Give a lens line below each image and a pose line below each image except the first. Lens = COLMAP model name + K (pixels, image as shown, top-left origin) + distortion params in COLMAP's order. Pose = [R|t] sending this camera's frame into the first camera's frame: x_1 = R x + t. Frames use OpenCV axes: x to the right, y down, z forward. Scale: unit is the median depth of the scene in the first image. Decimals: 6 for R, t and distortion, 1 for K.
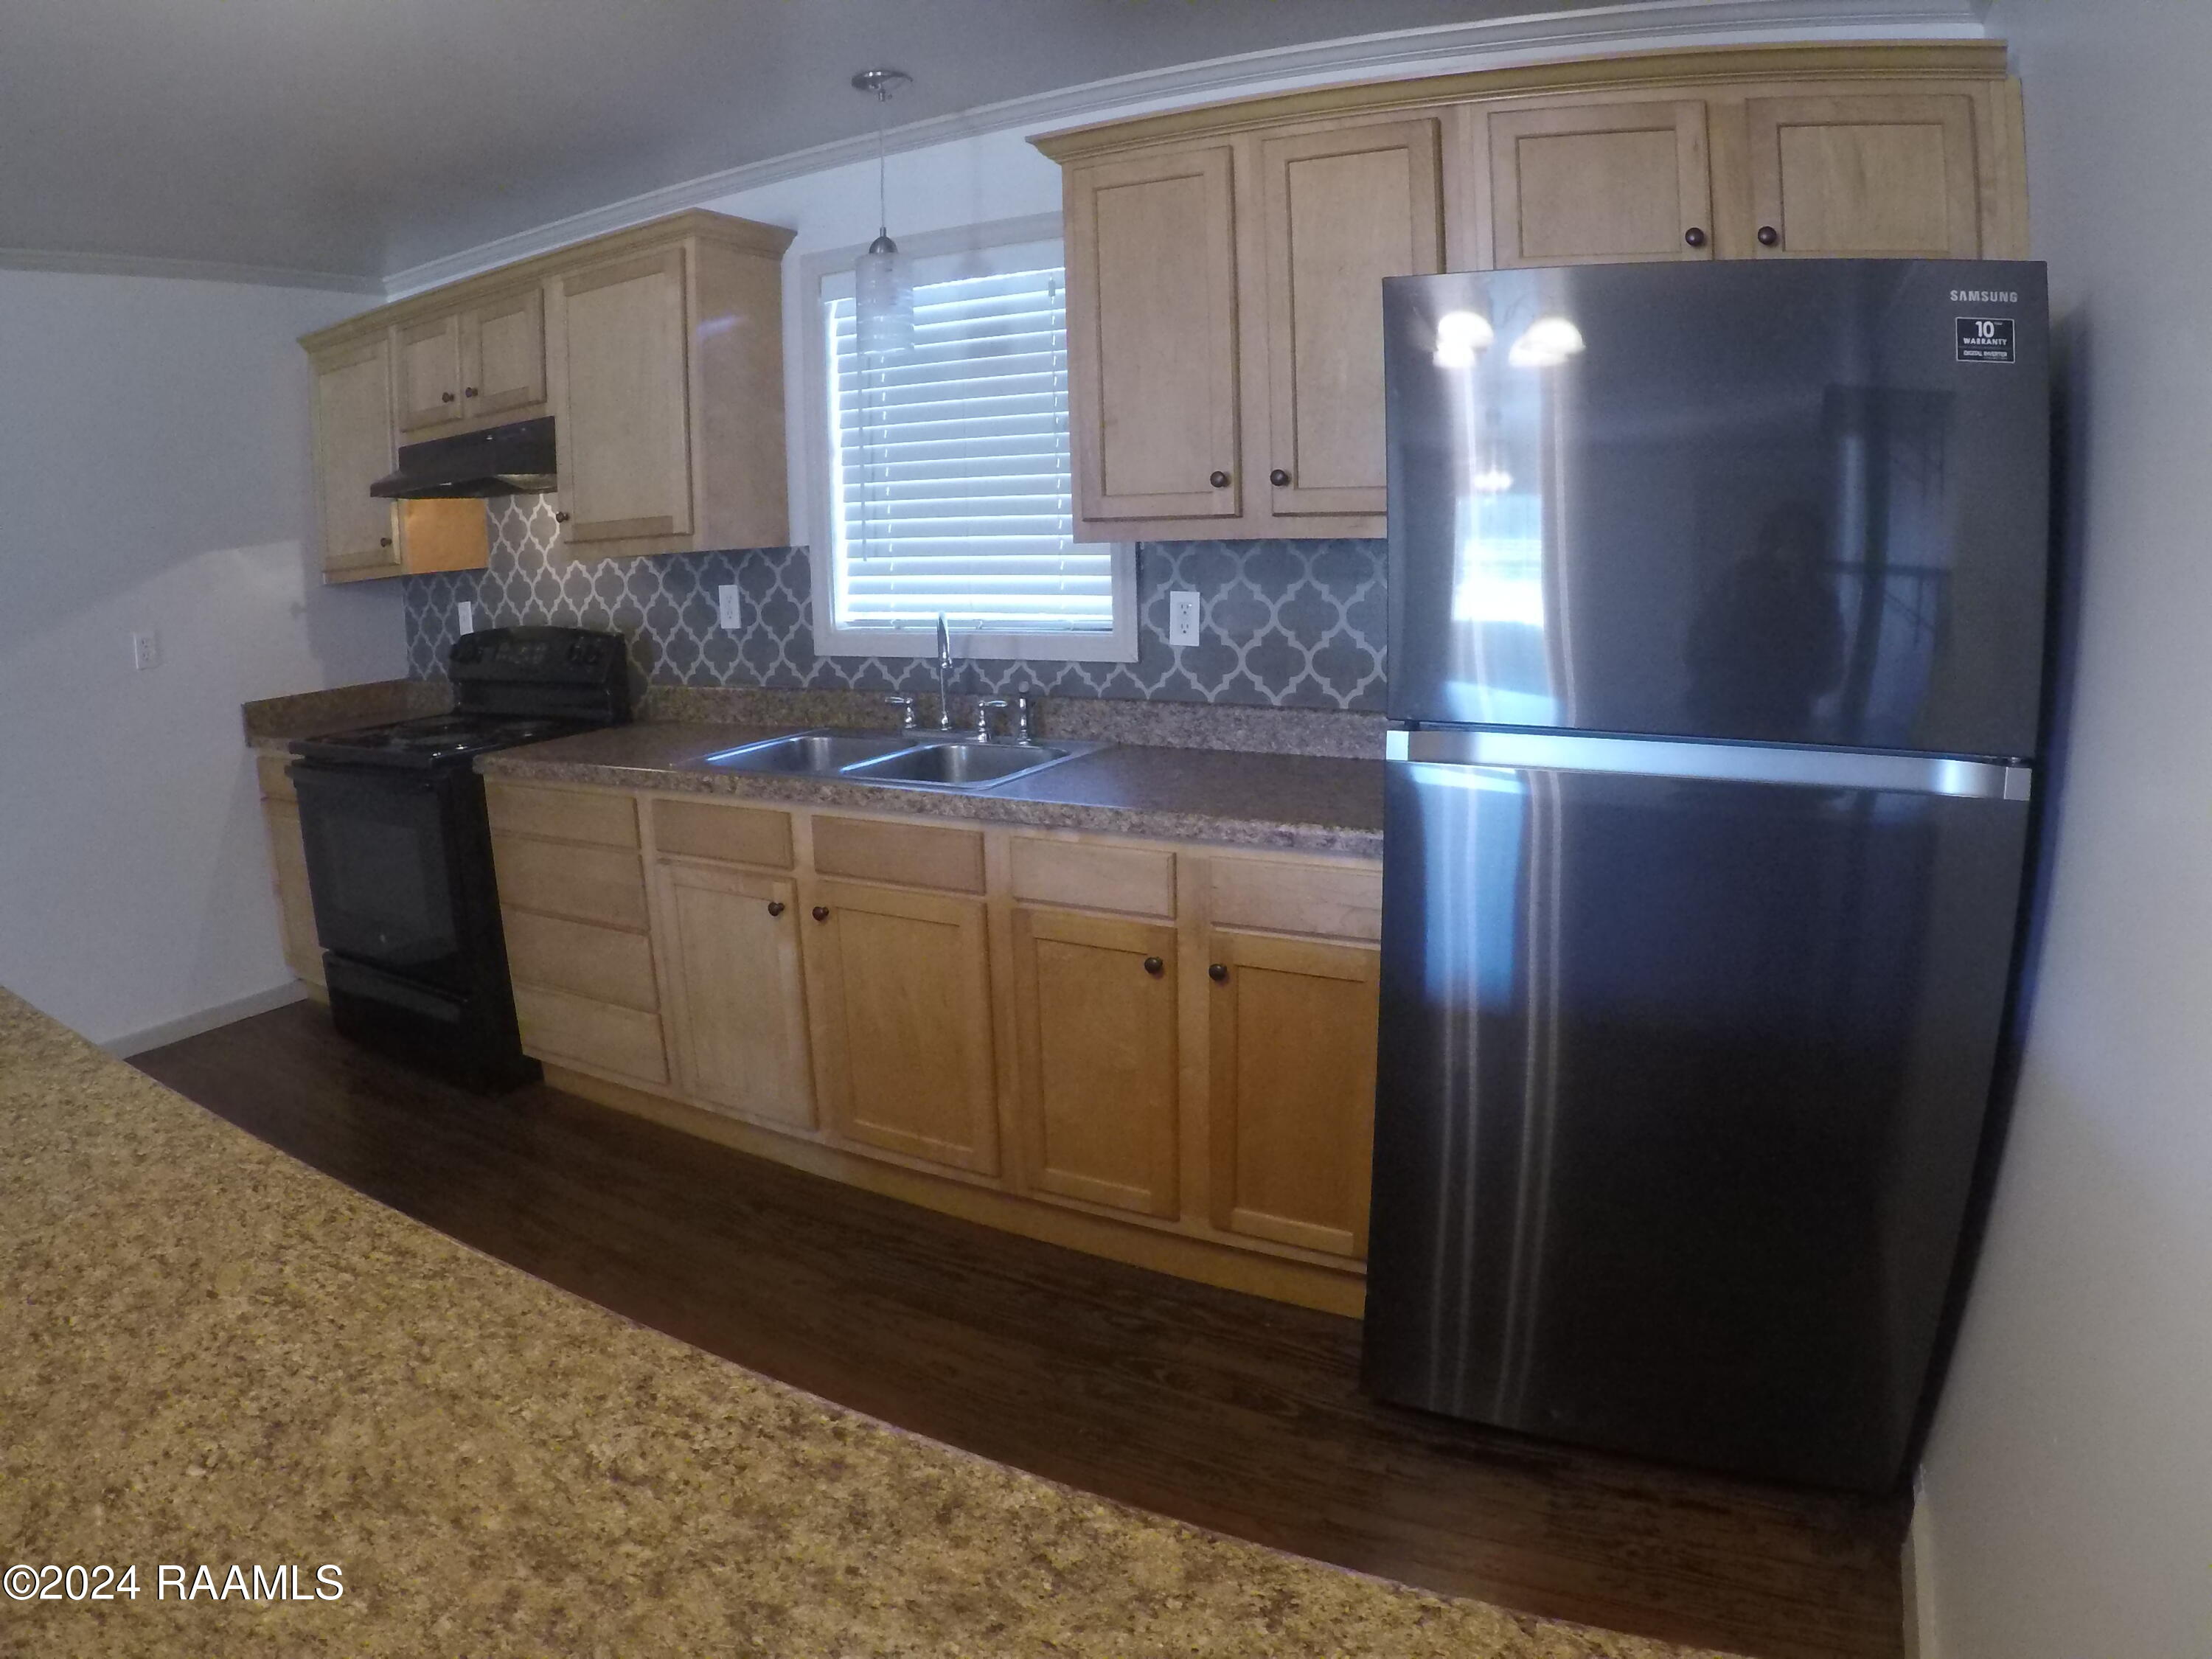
lens RADIAL K [[1306.7, 0, 1106.0], [0, 1306.7, 829.5], [0, 0, 1]] dist [-0.265631, 0.088085]
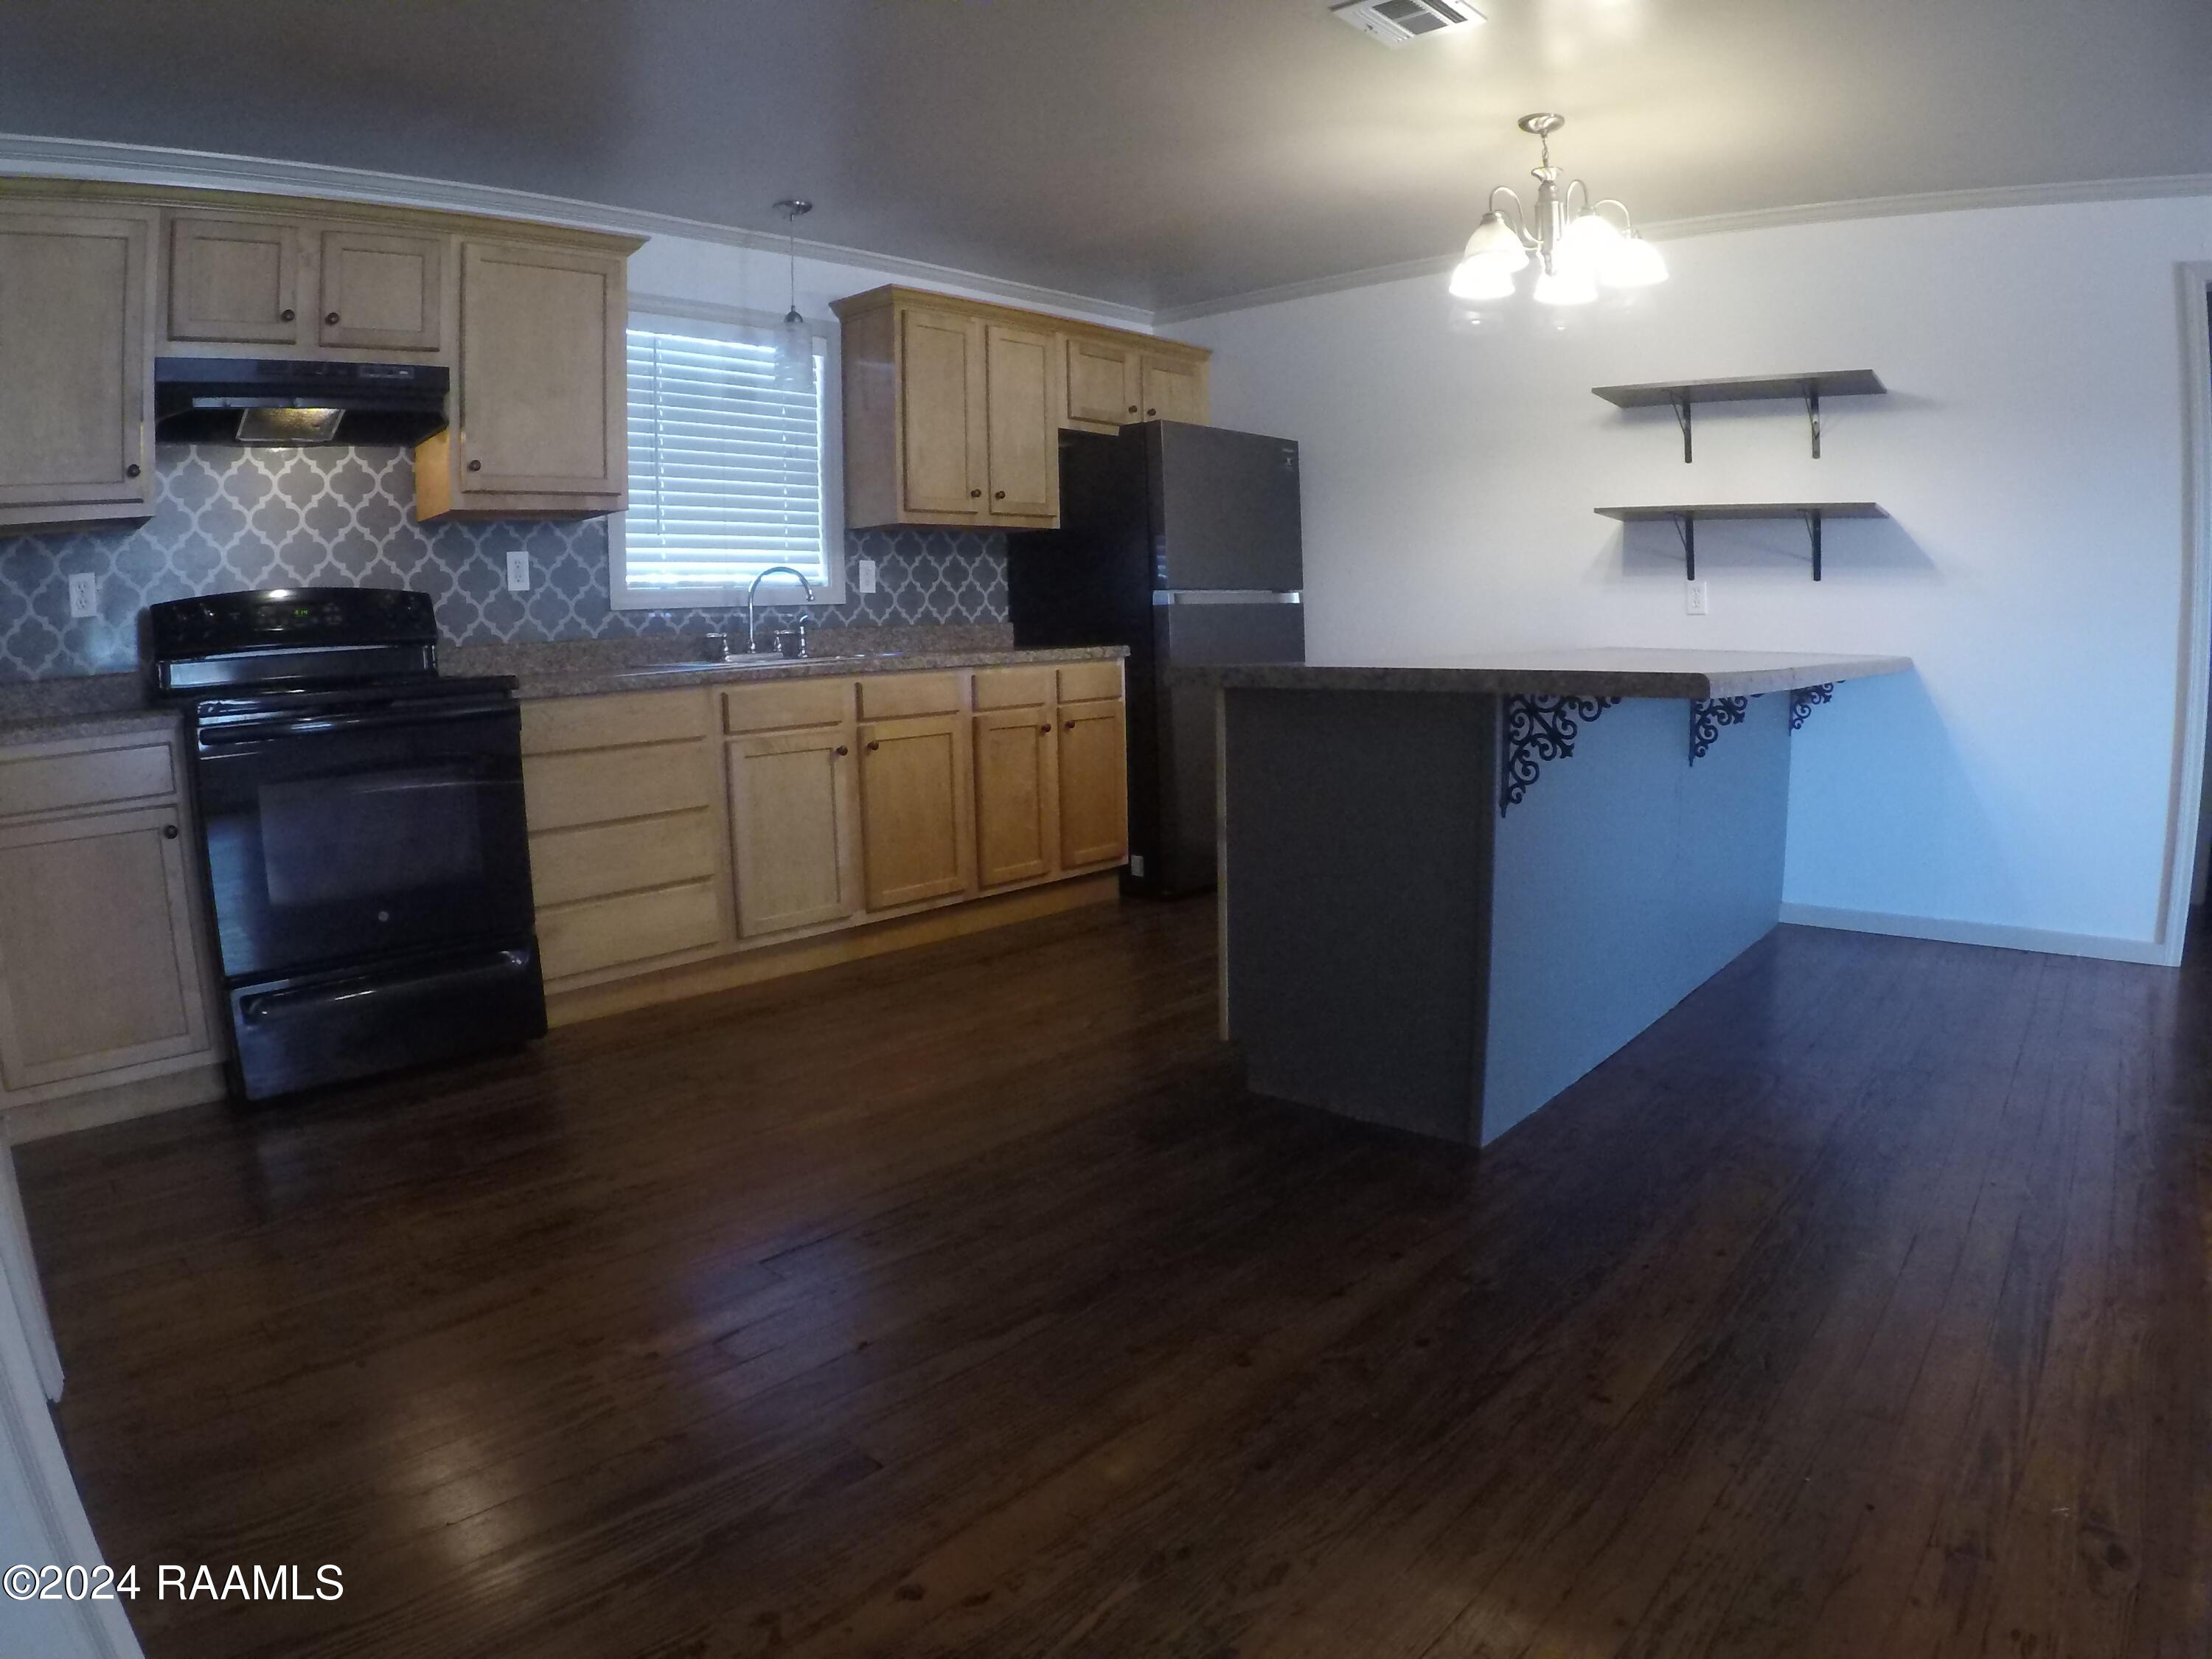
lens RADIAL K [[1306.7, 0, 1106.0], [0, 1306.7, 829.5], [0, 0, 1]] dist [-0.265631, 0.088085]
pose [[0.245604, -0.136732, 0.959679, -1.389534], [0.223870, 0.971240, 0.081086, 0.083243], [-0.943165, 0.194928, 0.269150, 0.301997]]
